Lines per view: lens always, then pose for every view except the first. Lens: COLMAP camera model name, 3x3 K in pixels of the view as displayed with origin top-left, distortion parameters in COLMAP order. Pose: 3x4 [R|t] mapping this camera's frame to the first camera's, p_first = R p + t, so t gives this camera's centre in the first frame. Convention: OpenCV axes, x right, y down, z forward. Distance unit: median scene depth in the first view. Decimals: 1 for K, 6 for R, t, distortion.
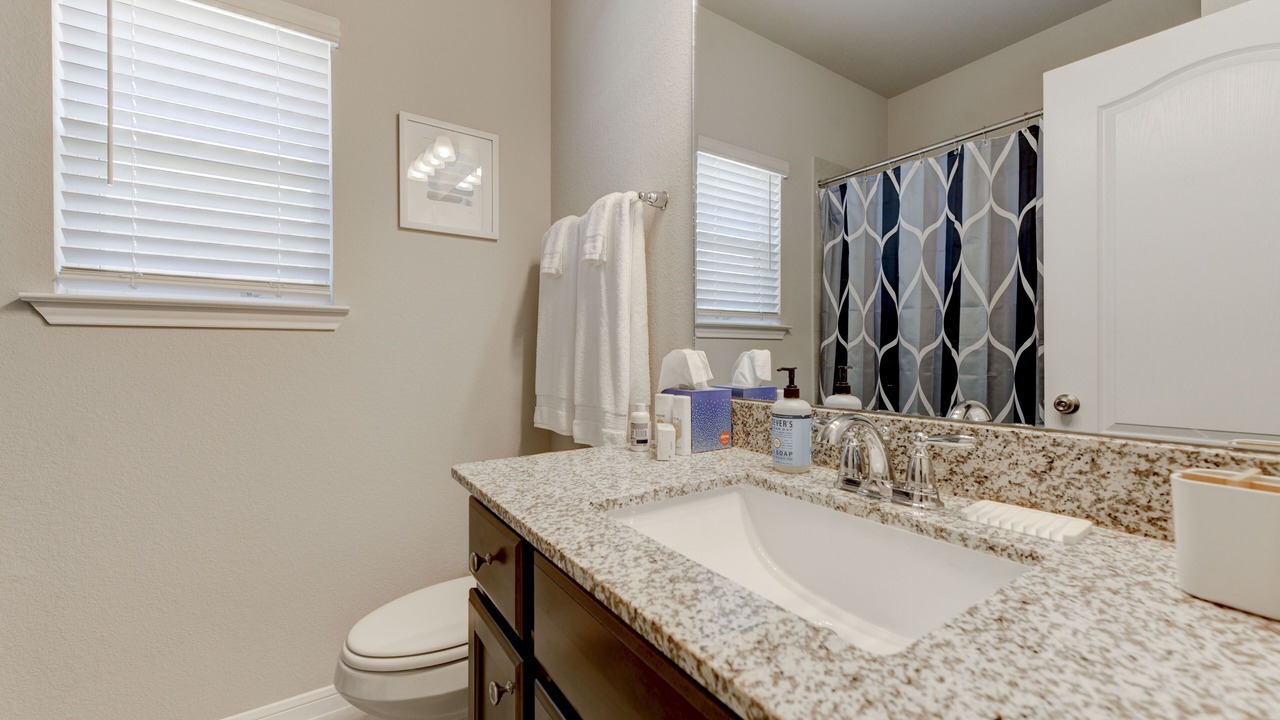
lens RADIAL K [[499.5, 0, 638.9], [0, 499.5, 358.6], [0, 0, 1]] dist [0.001804, -0.001476]
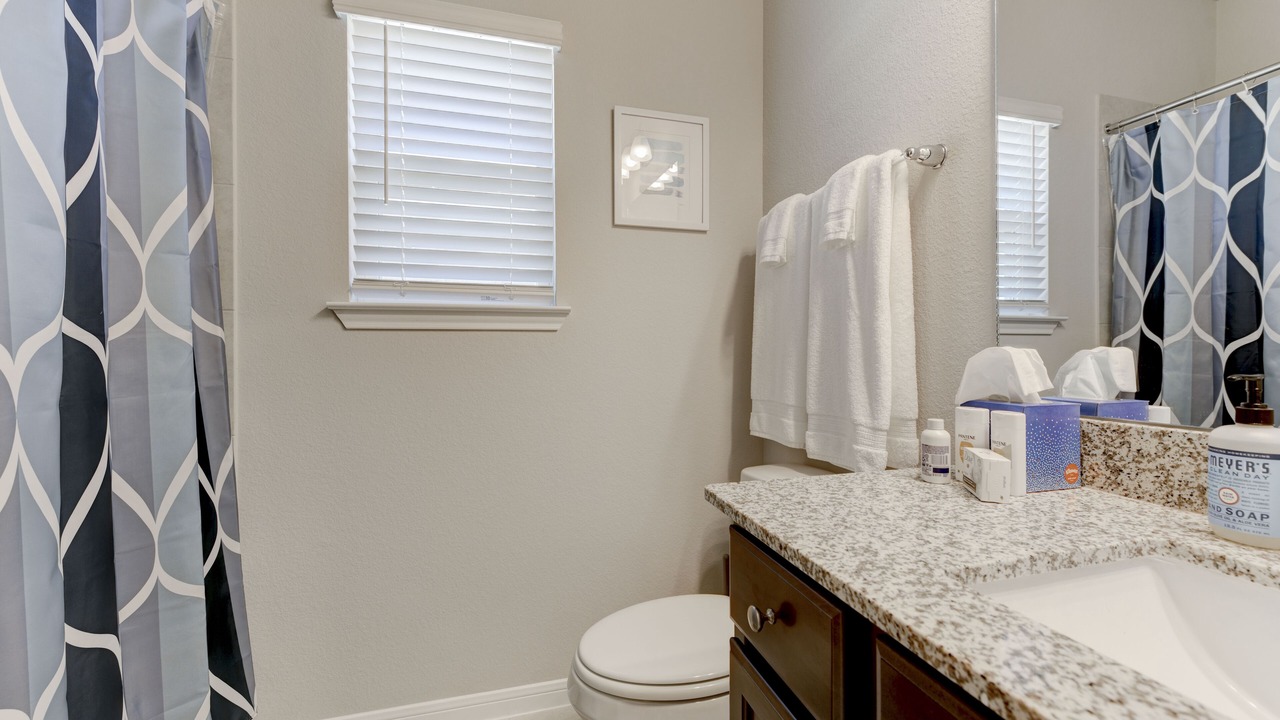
lens RADIAL K [[499.5, 0, 638.2], [0, 499.5, 360.7], [0, 0, 1]] dist [0.001804, -0.001476]
pose [[0.944048, 0.003222, -0.329791, -0.135280], [-0.001825, 0.999988, 0.004546, -0.000698], [0.329802, -0.003690, 0.944043, 0.110034]]
